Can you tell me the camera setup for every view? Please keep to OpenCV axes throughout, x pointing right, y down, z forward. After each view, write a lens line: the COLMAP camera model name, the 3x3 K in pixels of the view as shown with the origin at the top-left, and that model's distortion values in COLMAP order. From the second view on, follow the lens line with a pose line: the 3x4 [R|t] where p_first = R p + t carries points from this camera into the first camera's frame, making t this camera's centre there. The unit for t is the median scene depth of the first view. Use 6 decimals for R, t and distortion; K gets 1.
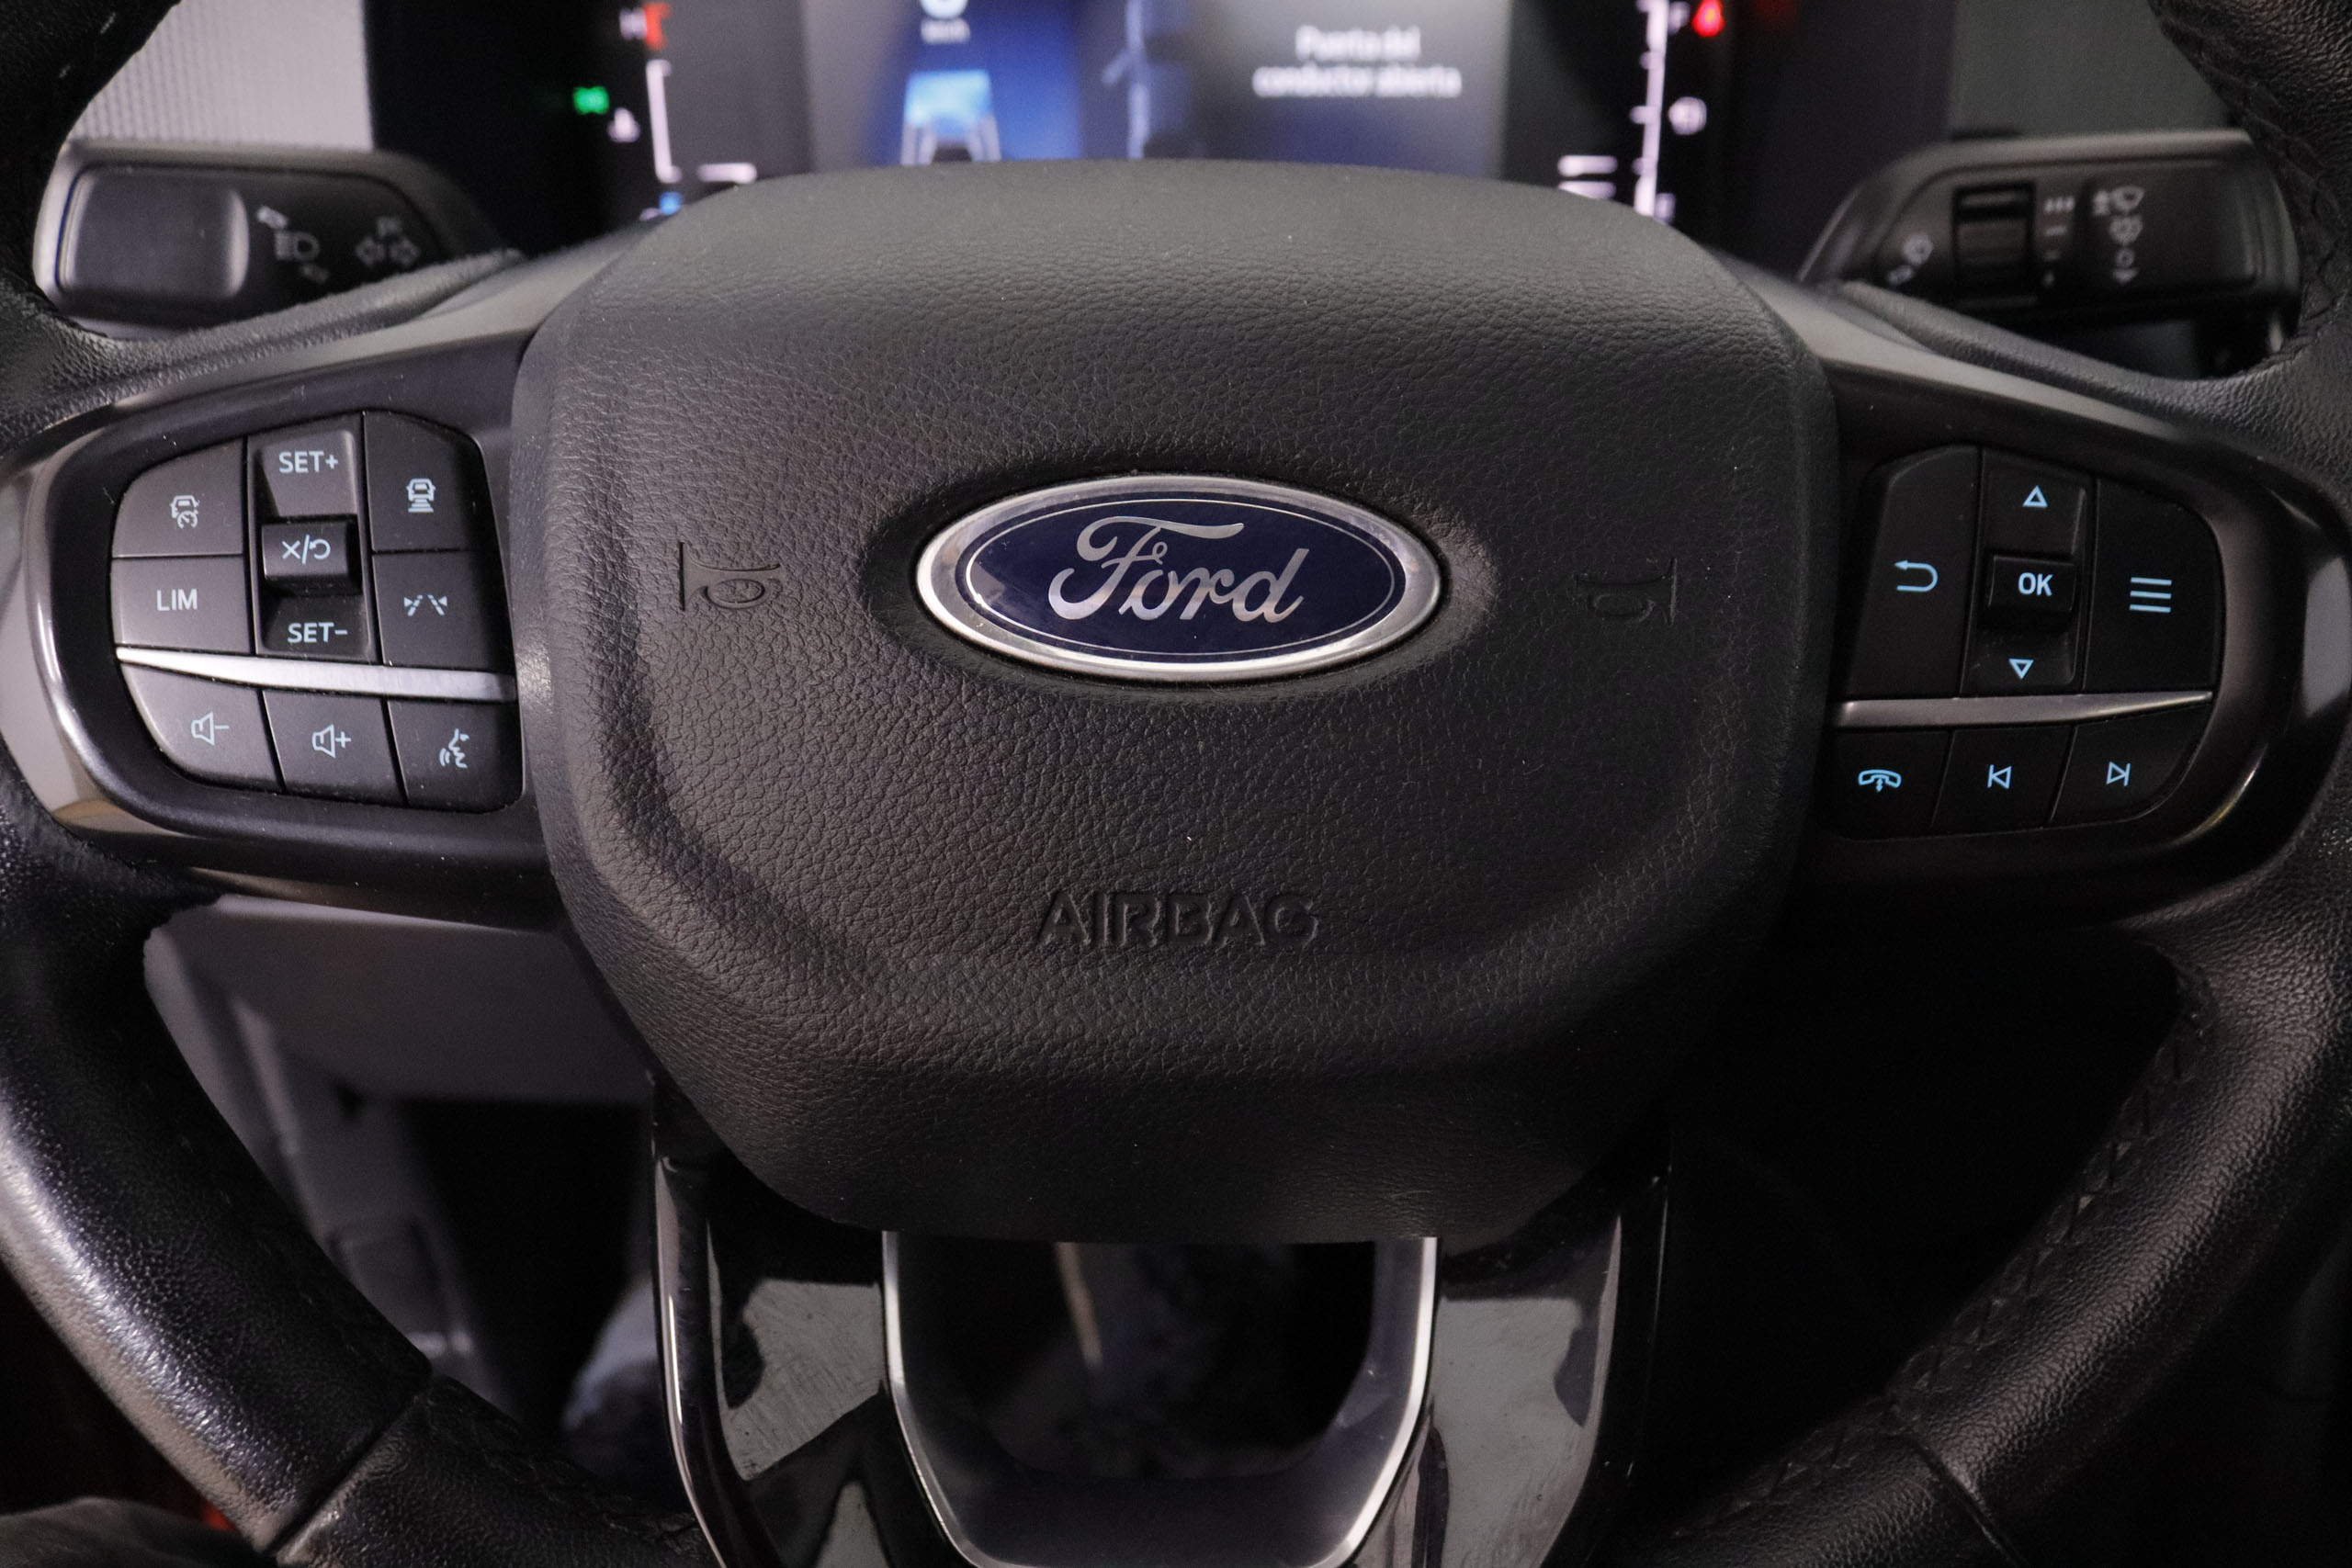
lens RADIAL K [[1957.4, 0, 1176.0], [0, 1957.4, 784.0], [0, 0, 1]] dist [-0.050556, 0.001700]
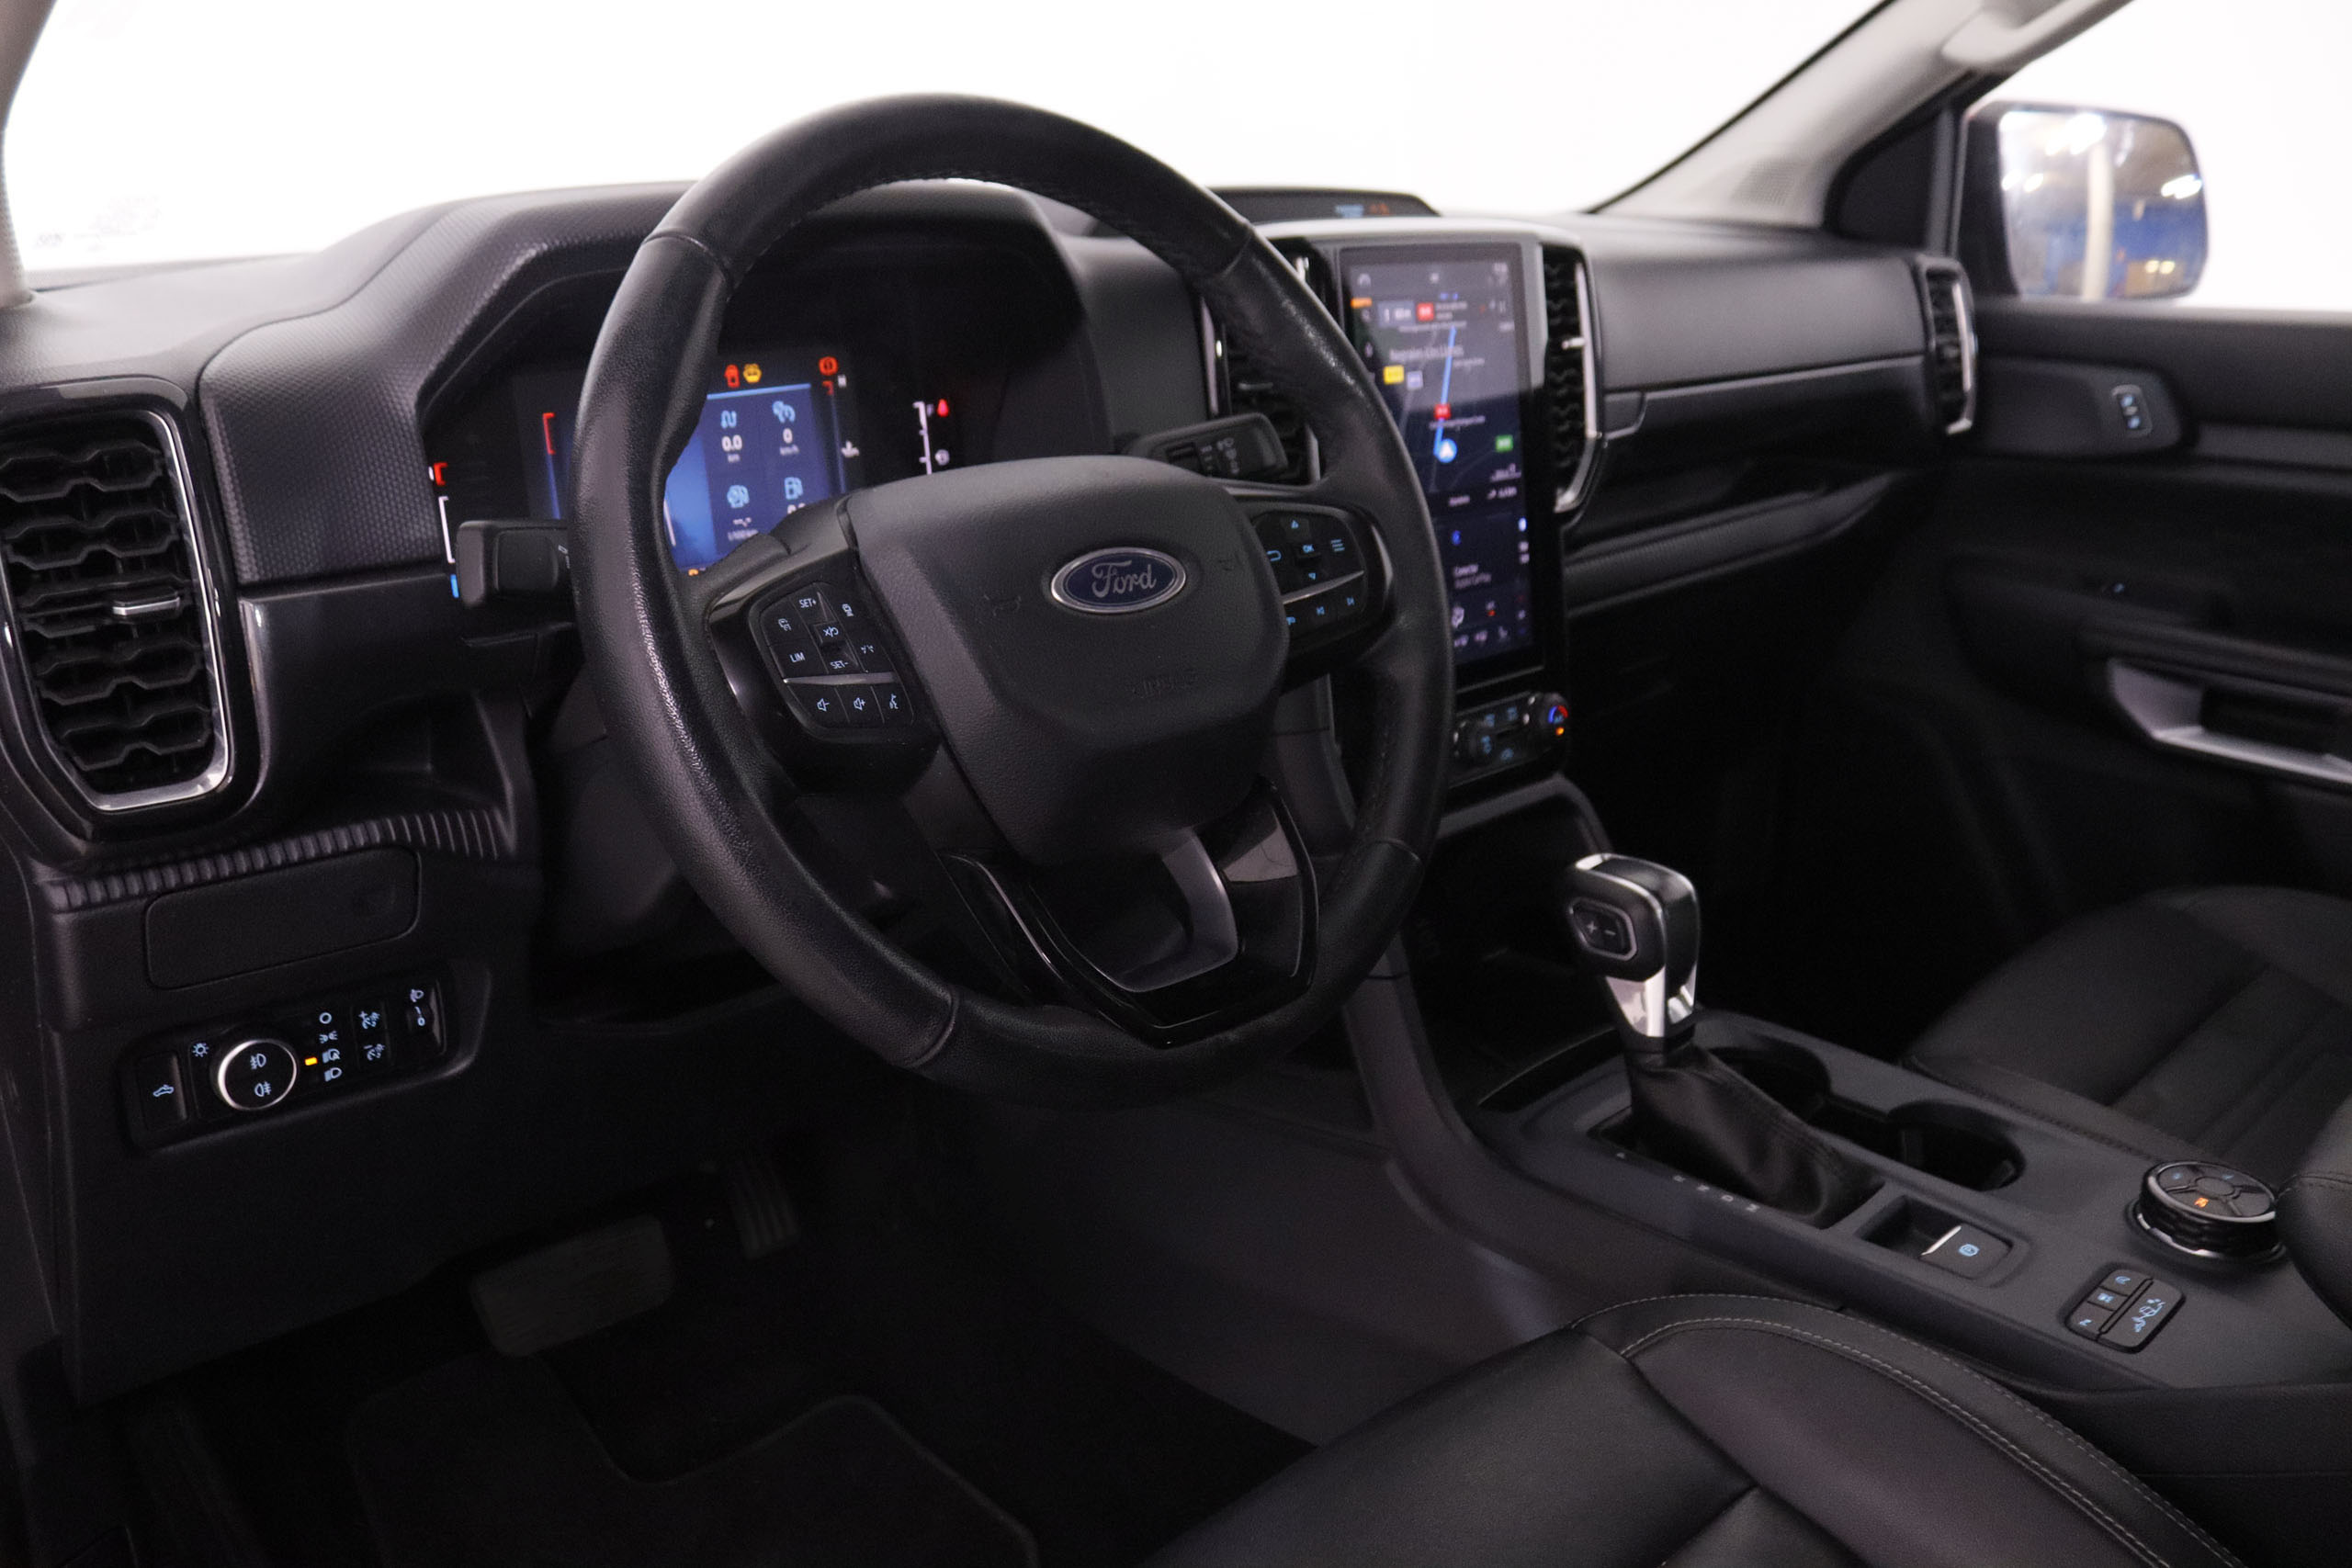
lens RADIAL K [[1957.4, 0, 1176.0], [0, 1957.4, 784.0], [0, 0, 1]] dist [-0.050556, 0.001700]
pose [[0.731161, -0.216488, 0.646944, -1.922638], [0.343831, 0.936002, -0.075374, 0.435728], [-0.589223, 0.277550, 0.758803, -1.211504]]
